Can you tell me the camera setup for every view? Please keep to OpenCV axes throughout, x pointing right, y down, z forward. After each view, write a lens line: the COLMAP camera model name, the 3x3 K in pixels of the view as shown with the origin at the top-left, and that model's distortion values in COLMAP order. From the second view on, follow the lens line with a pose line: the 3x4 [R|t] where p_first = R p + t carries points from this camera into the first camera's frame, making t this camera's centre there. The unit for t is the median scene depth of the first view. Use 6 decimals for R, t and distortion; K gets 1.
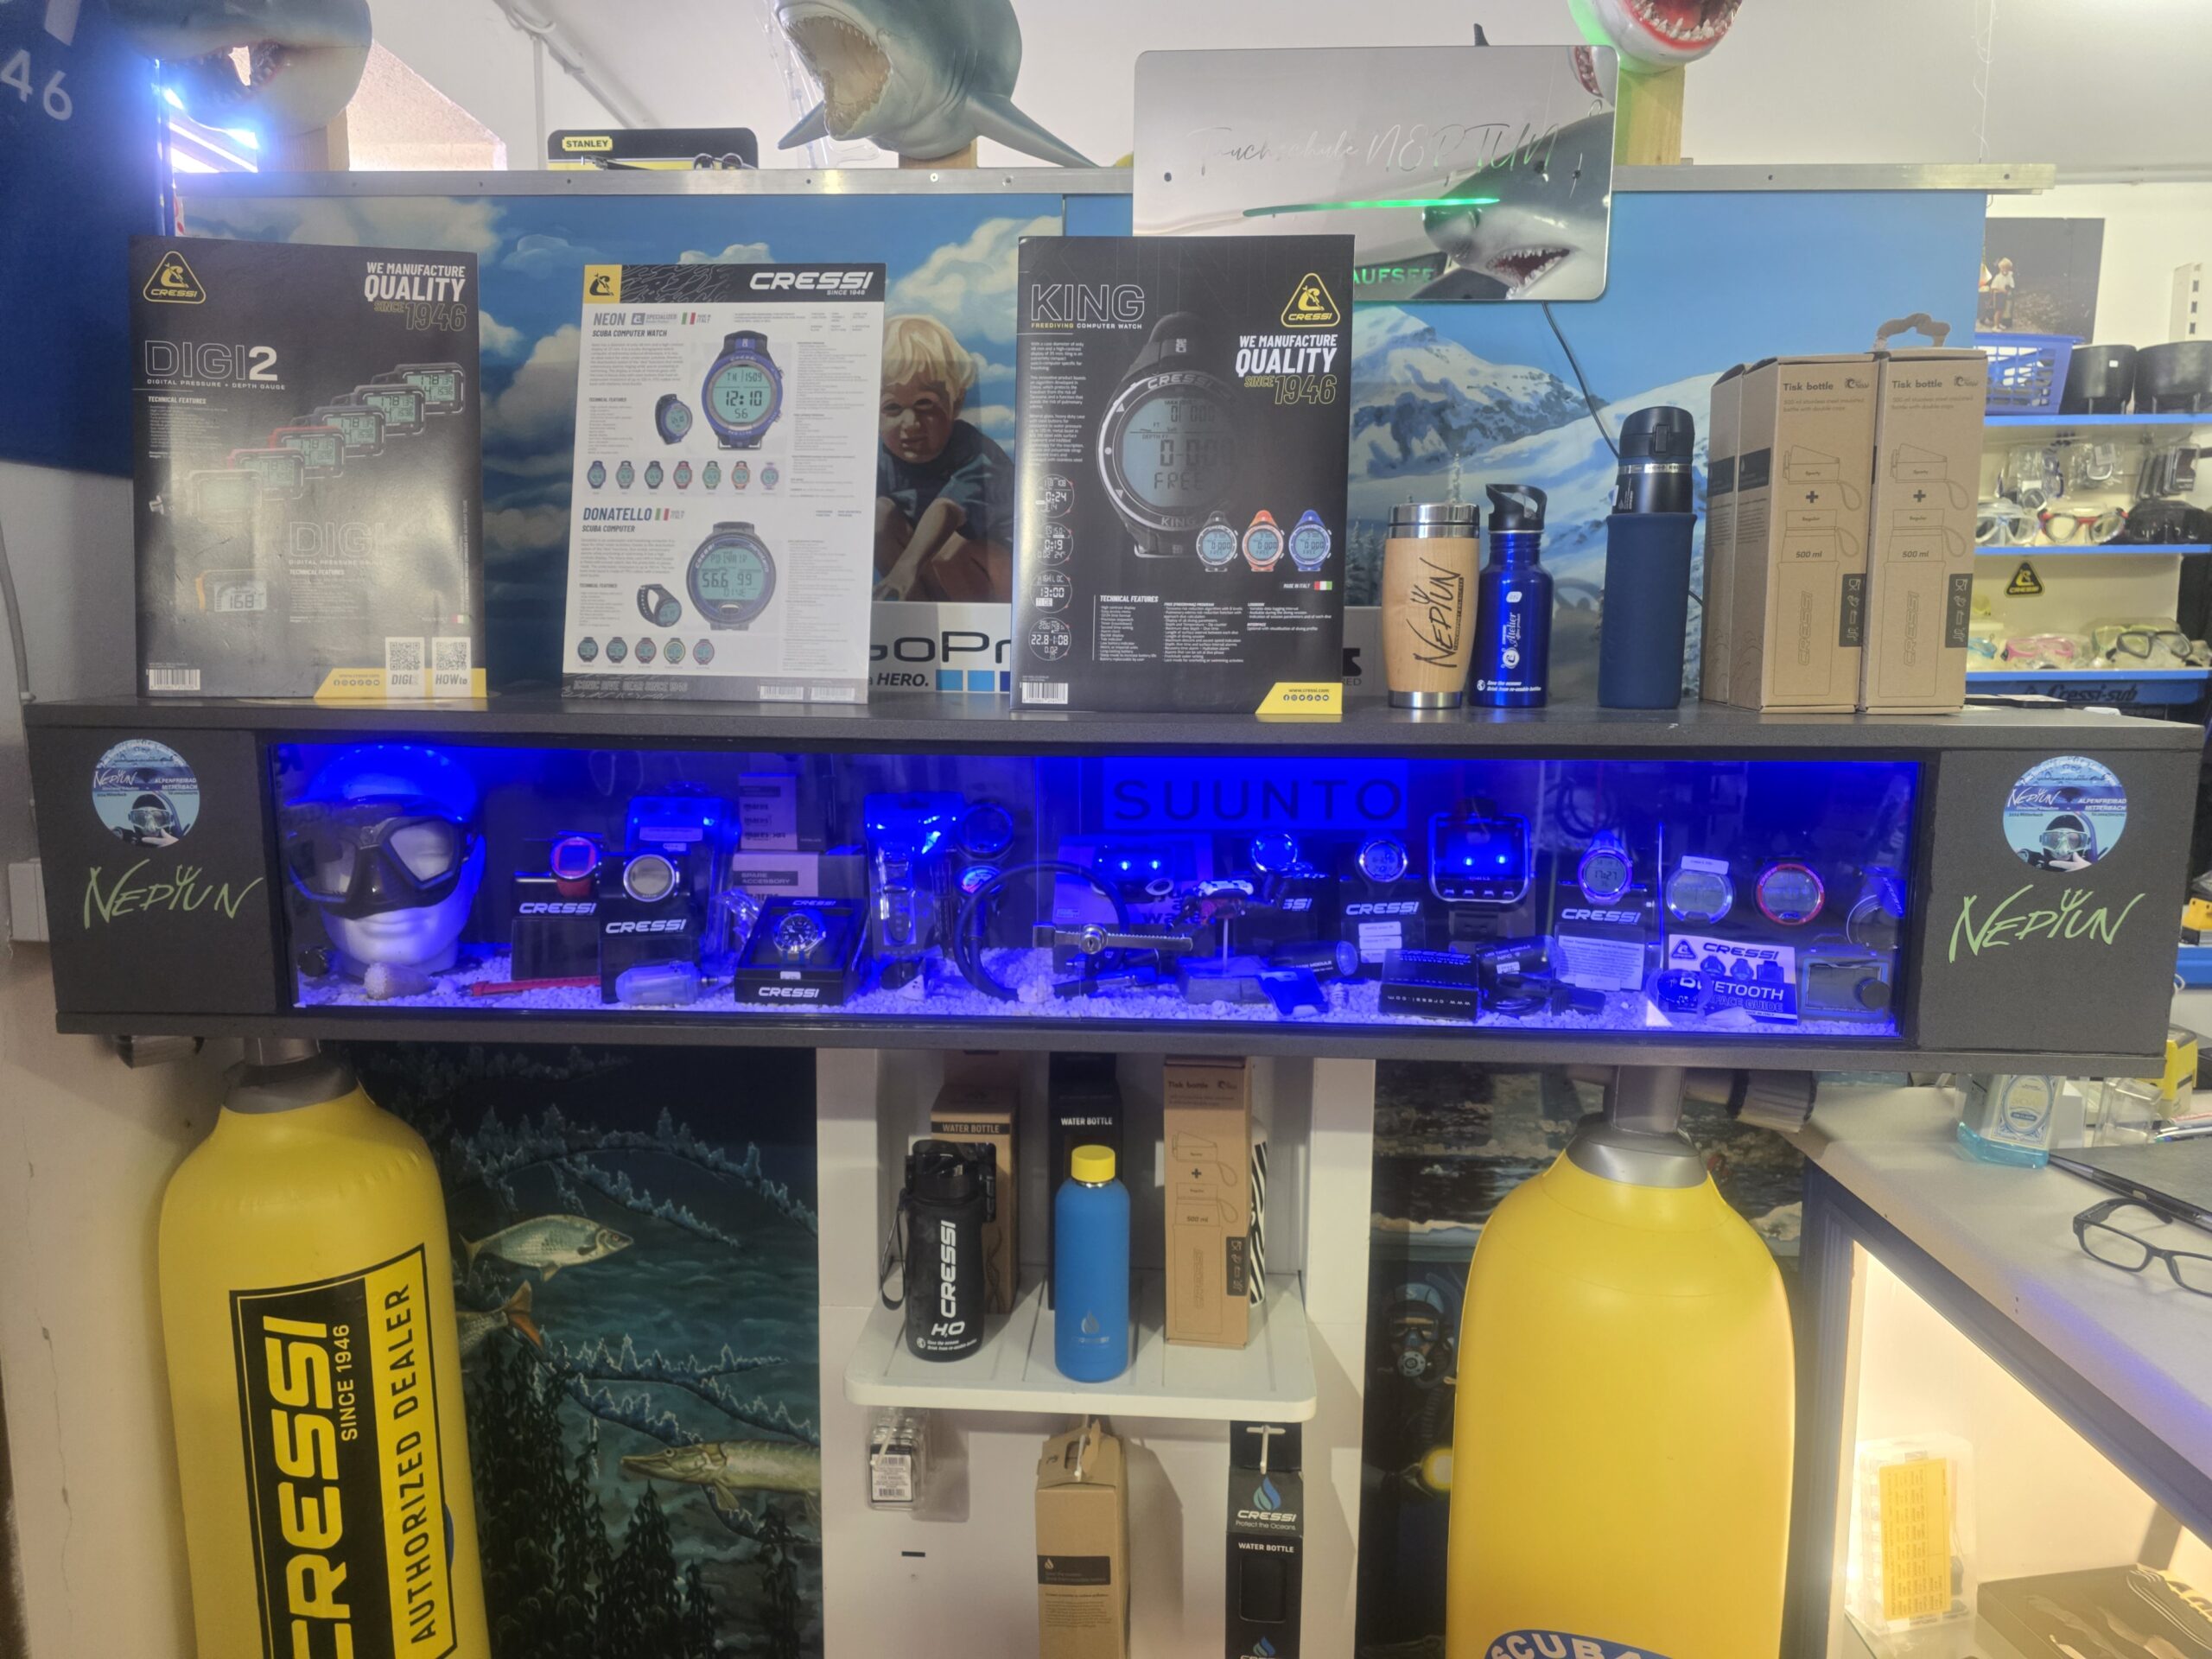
lens RADIAL K [[1471.4, 0, 1104.7], [0, 1471.4, 811.1], [0, 0, 1]] dist [0.061205, -0.070770]
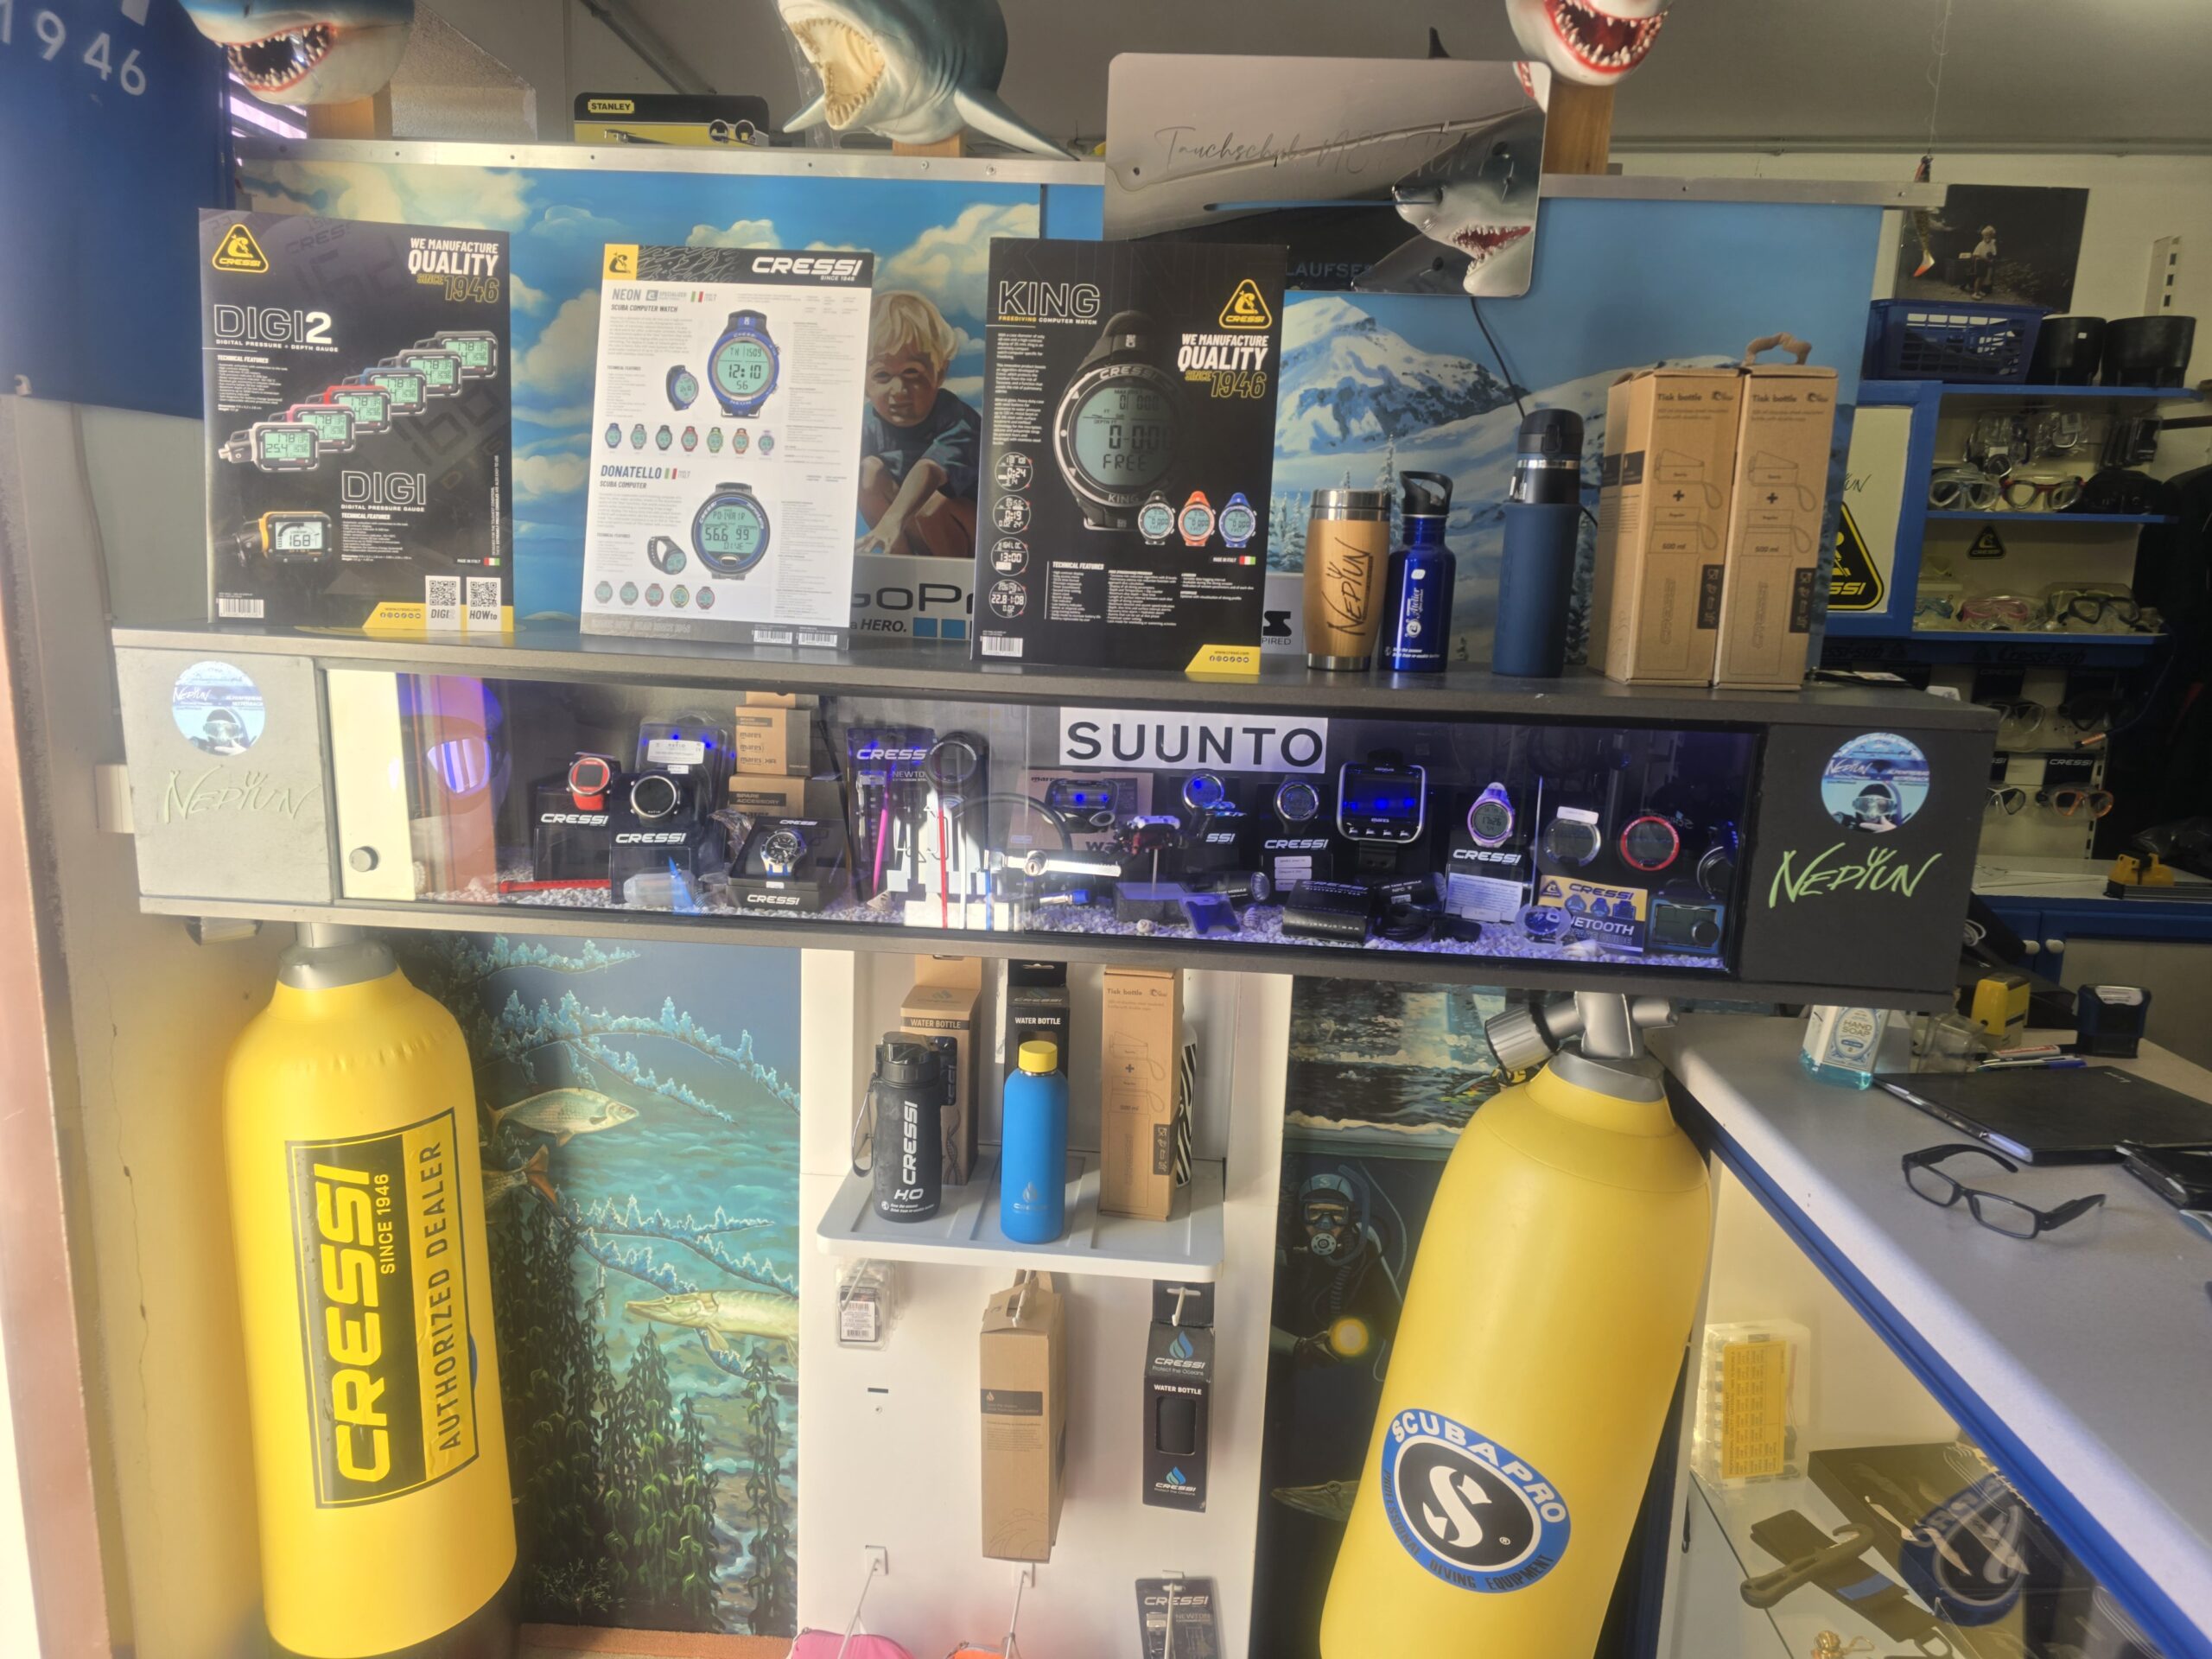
lens RADIAL K [[1471.4, 0, 1104.7], [0, 1471.4, 811.1], [0, 0, 1]] dist [0.061205, -0.070770]
pose [[0.999394, 0.033158, -0.010589, 0.049292], [-0.032505, 0.997857, 0.056786, -0.018177], [0.012449, -0.056407, 0.998330, -0.129269]]
